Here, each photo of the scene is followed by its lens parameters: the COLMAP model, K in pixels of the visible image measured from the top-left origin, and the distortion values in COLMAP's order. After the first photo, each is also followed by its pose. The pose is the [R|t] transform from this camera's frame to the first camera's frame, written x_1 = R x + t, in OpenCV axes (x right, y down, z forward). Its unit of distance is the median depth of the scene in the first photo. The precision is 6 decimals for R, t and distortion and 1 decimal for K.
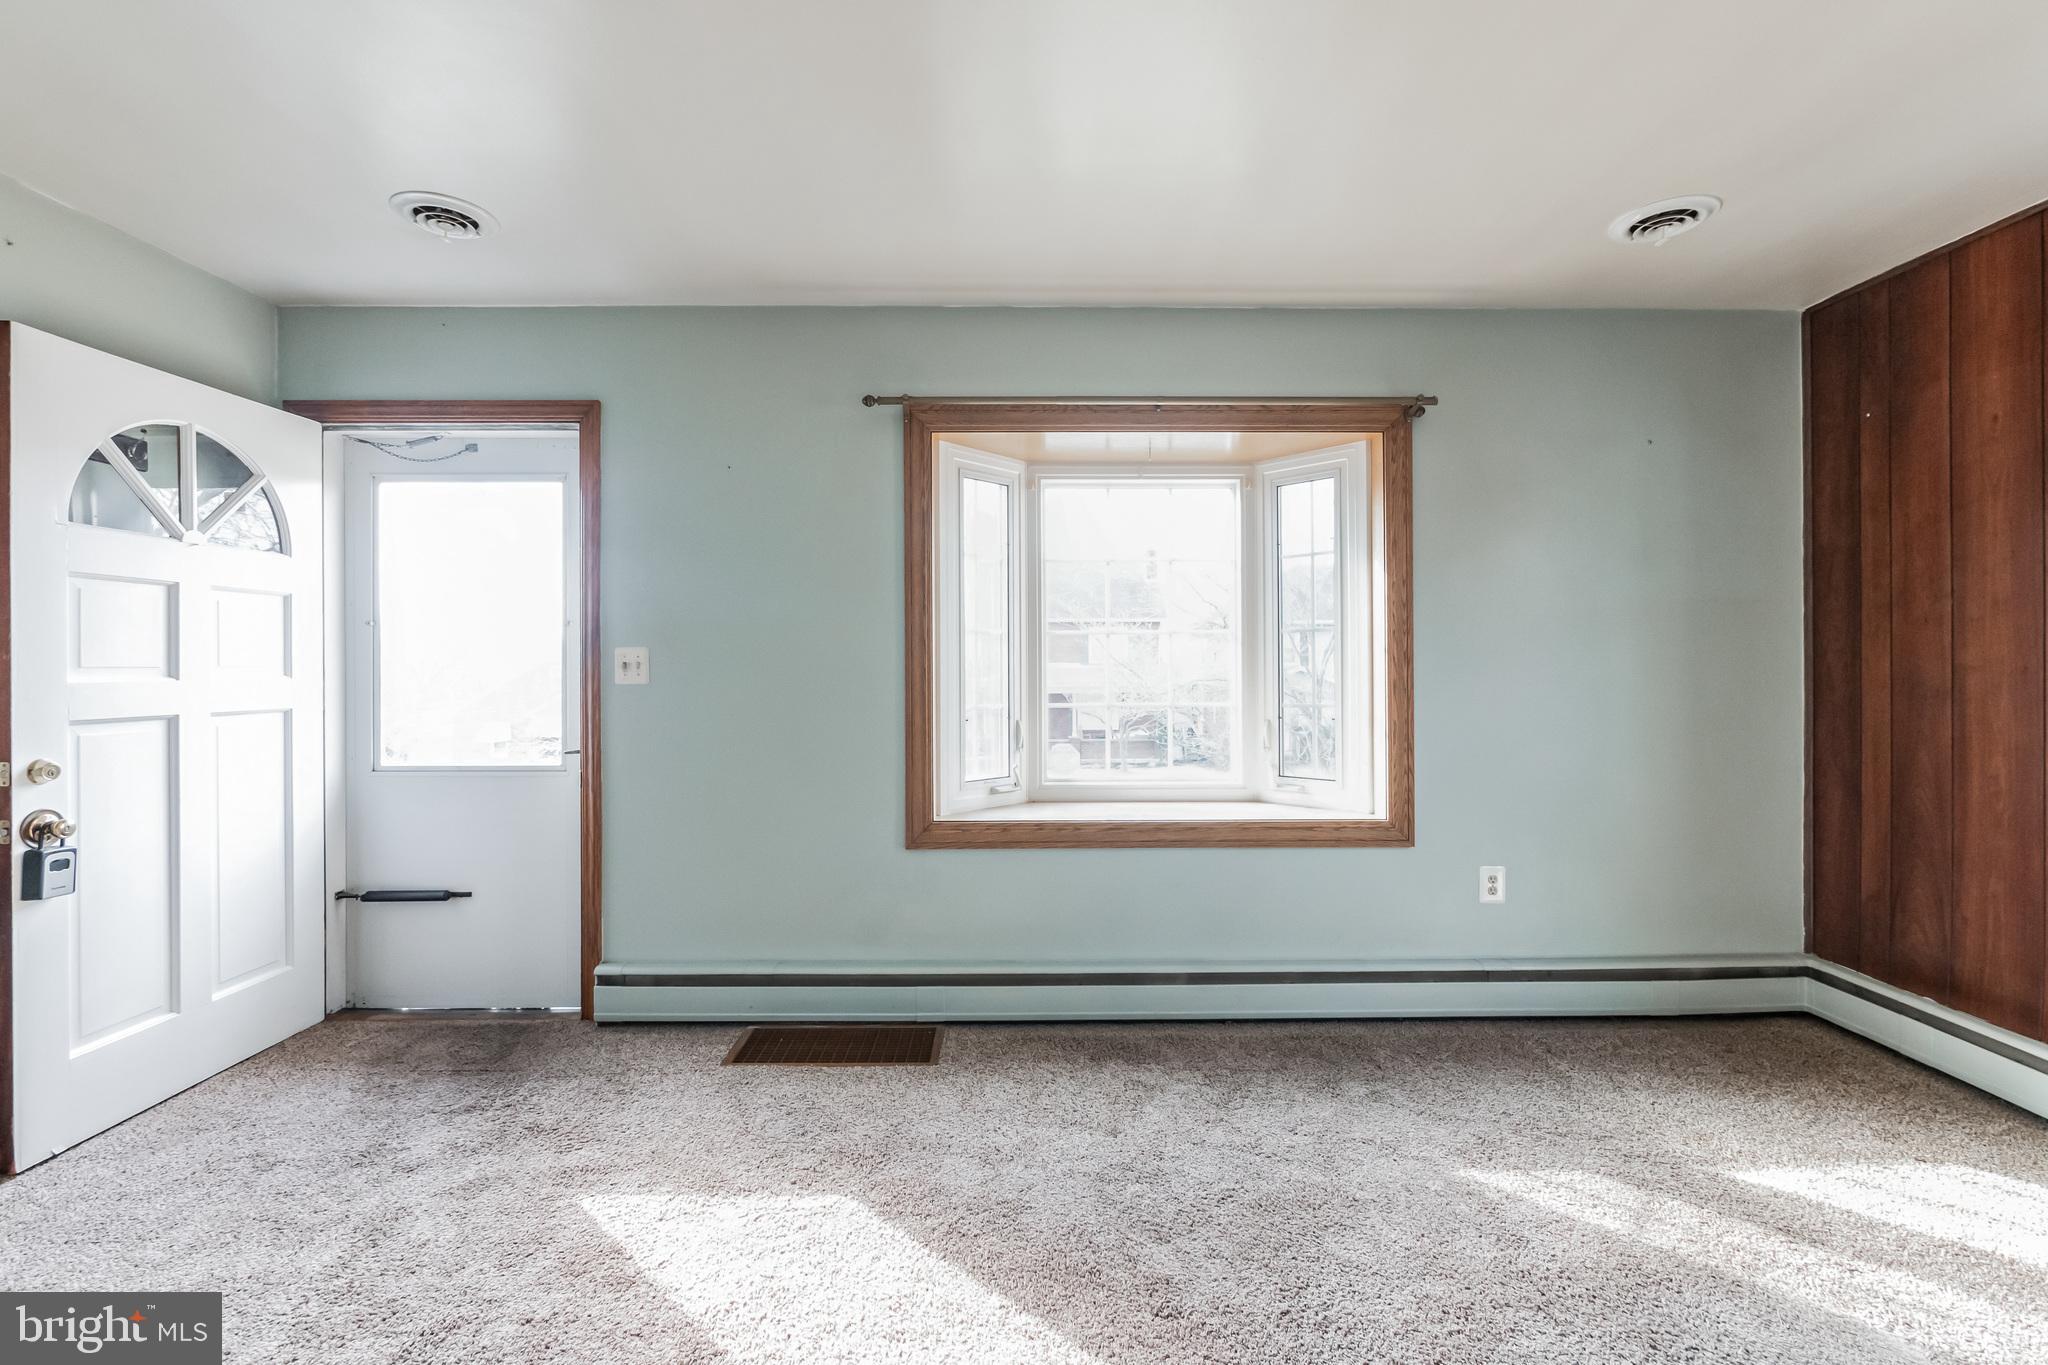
lens RADIAL K [[873.2, 0, 1030.3], [0, 873.2, 670.2], [0, 0, 1]] dist [-0.006630, 0.000758]
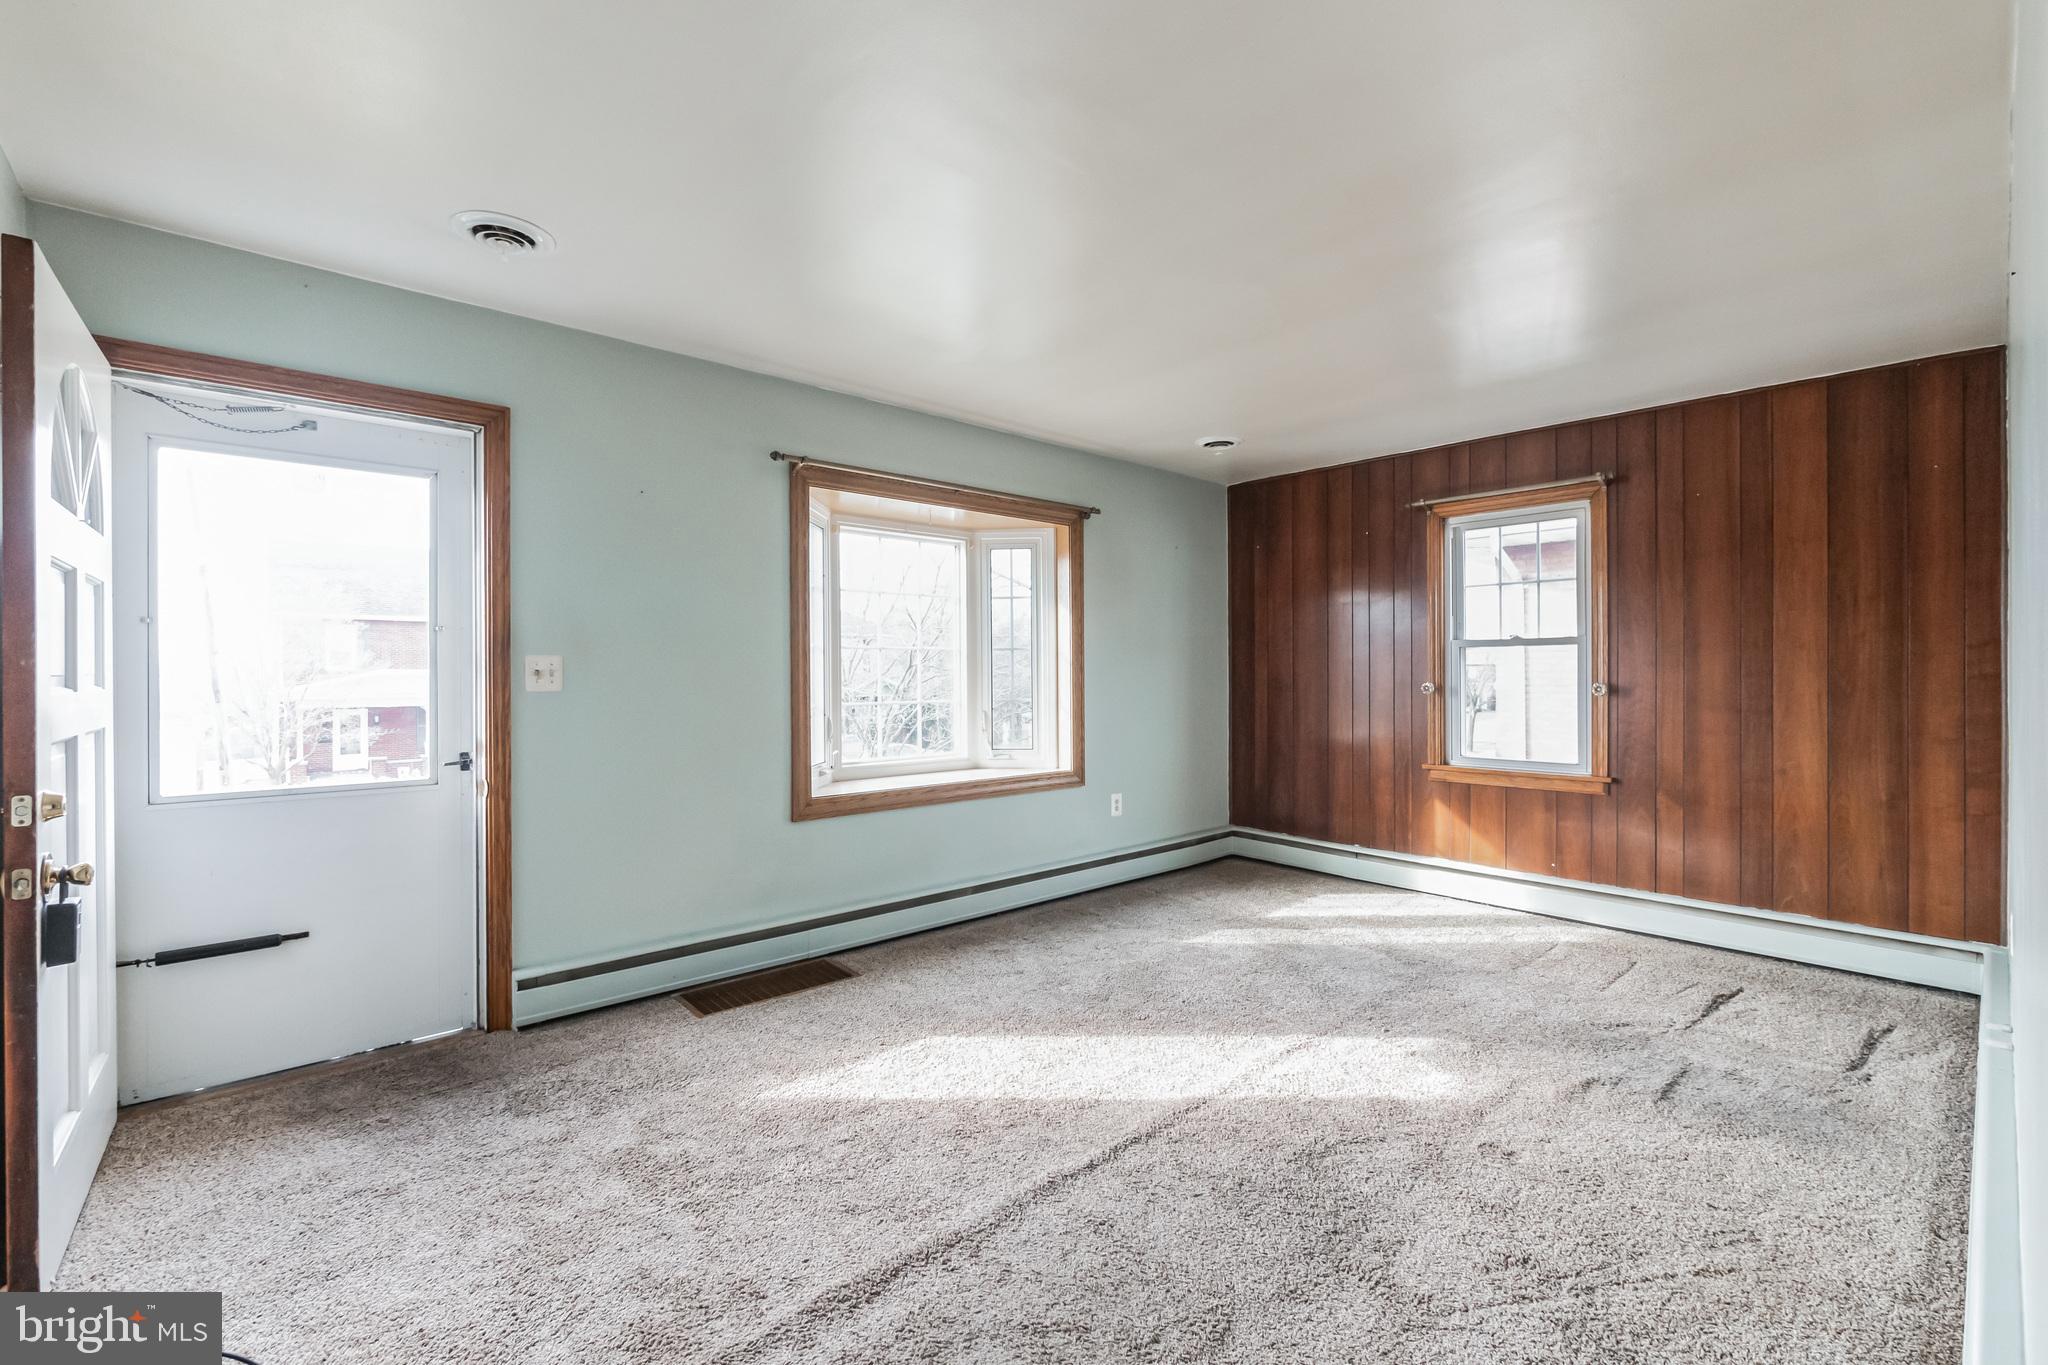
lens RADIAL K [[865.6, 0, 1025.8], [0, 865.6, 677.2], [0, 0, 1]] dist [-0.009184, 0.000923]
pose [[0.753059, -0.002754, 0.657947, -0.699073], [0.002704, 0.999996, 0.001091, -0.000180], [-0.657947, 0.000957, 0.753064, -0.134363]]
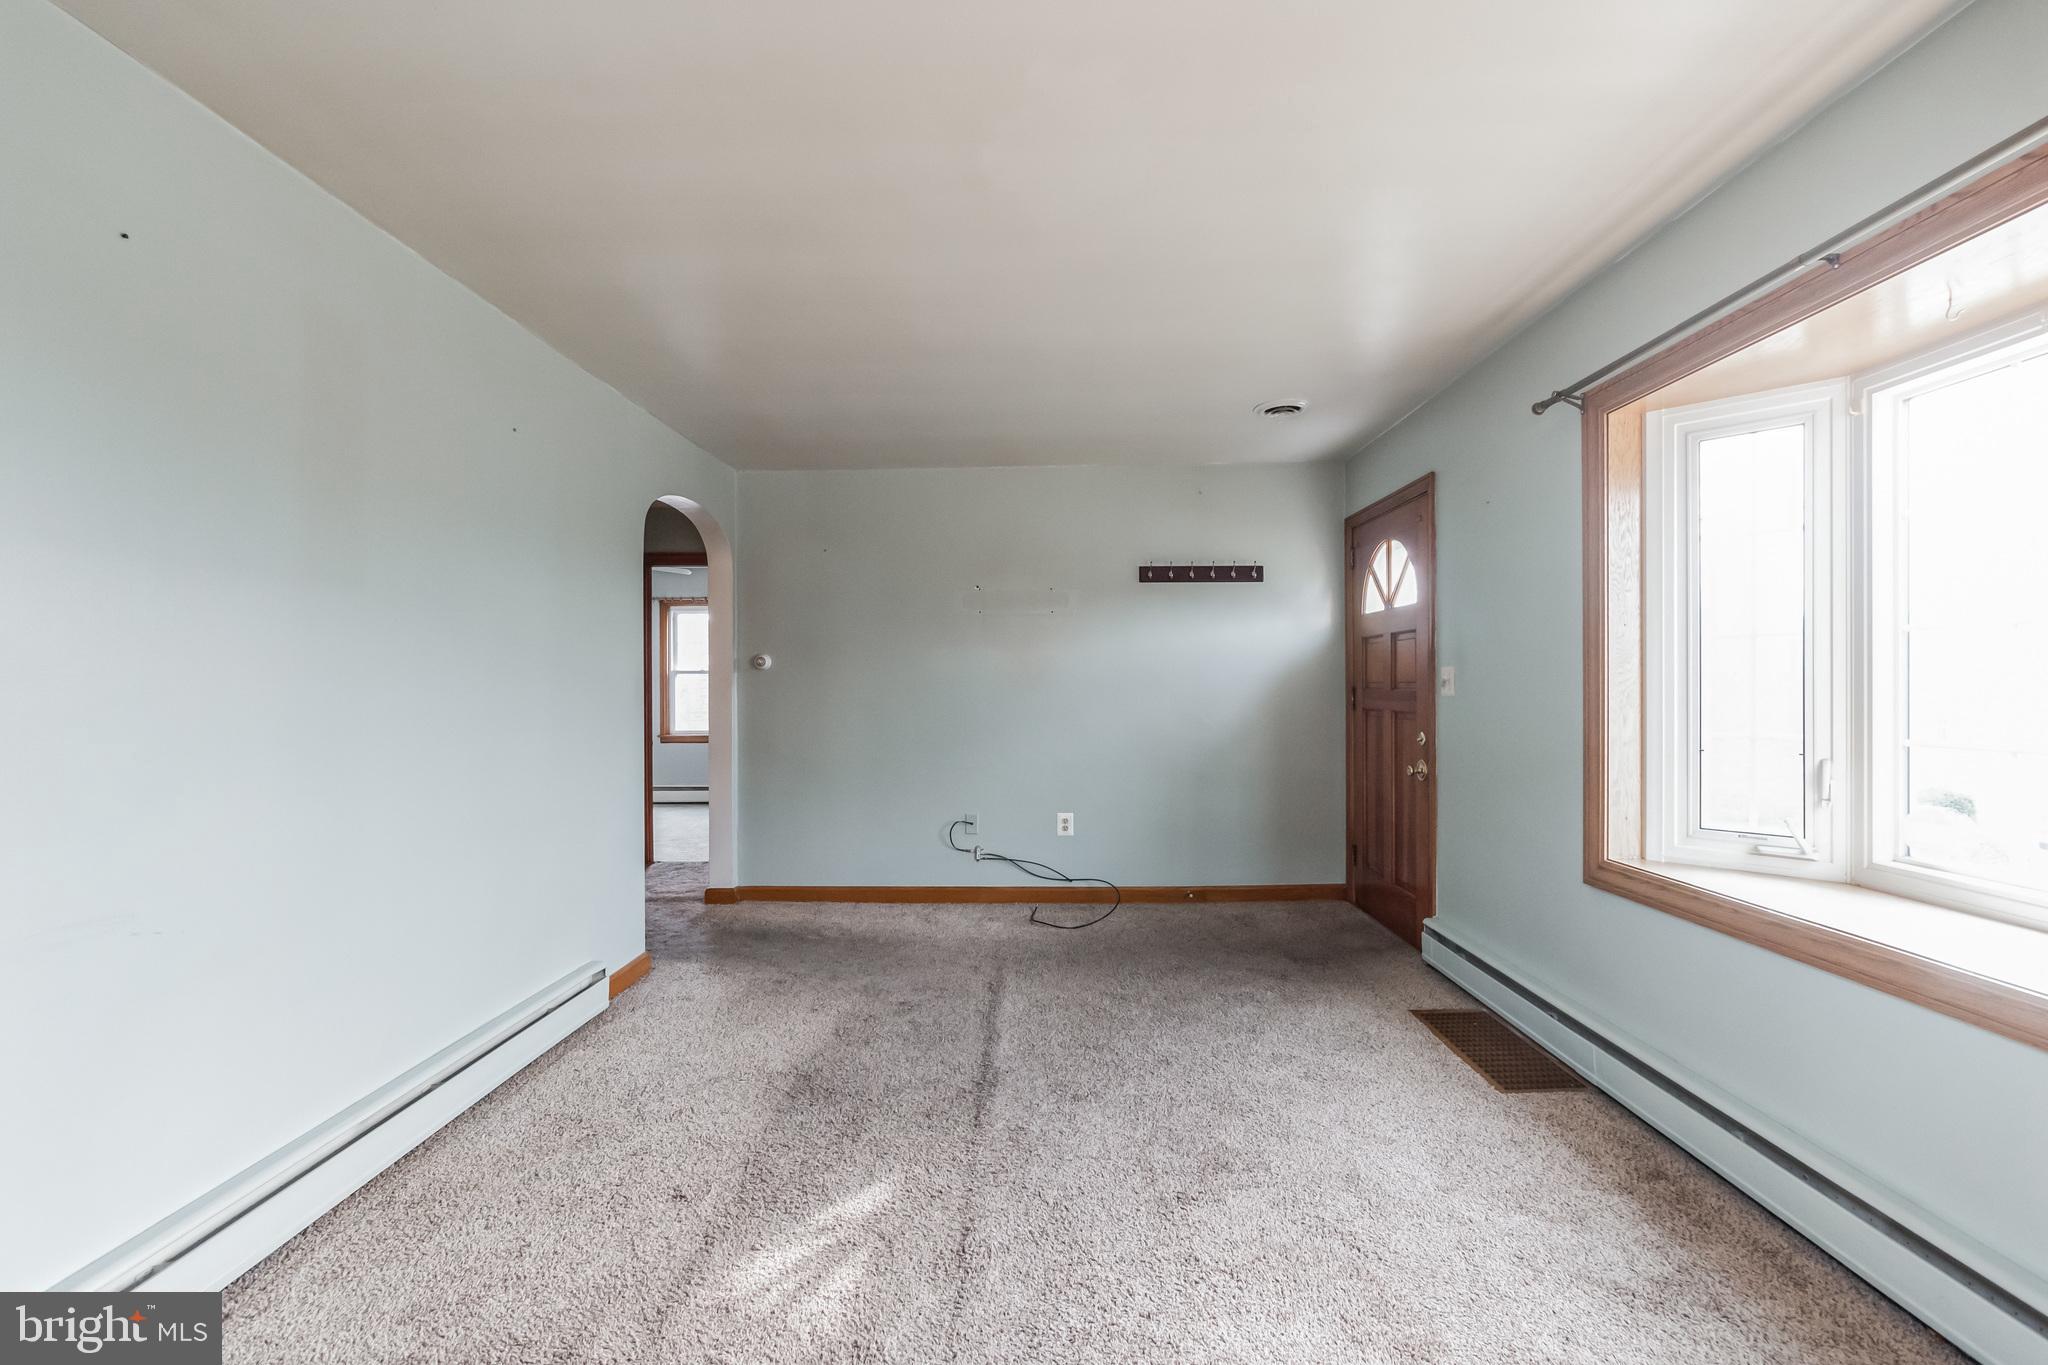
lens RADIAL K [[900.9, 0, 1024.0], [0, 900.9, 682.5], [0, 0, 1]] dist [0.000678, 0.000263]
pose [[-0.034547, -0.001055, -0.999403, 0.810965], [0.002978, 0.999995, -0.001159, -0.004784], [0.999399, -0.003016, -0.034544, 0.450664]]
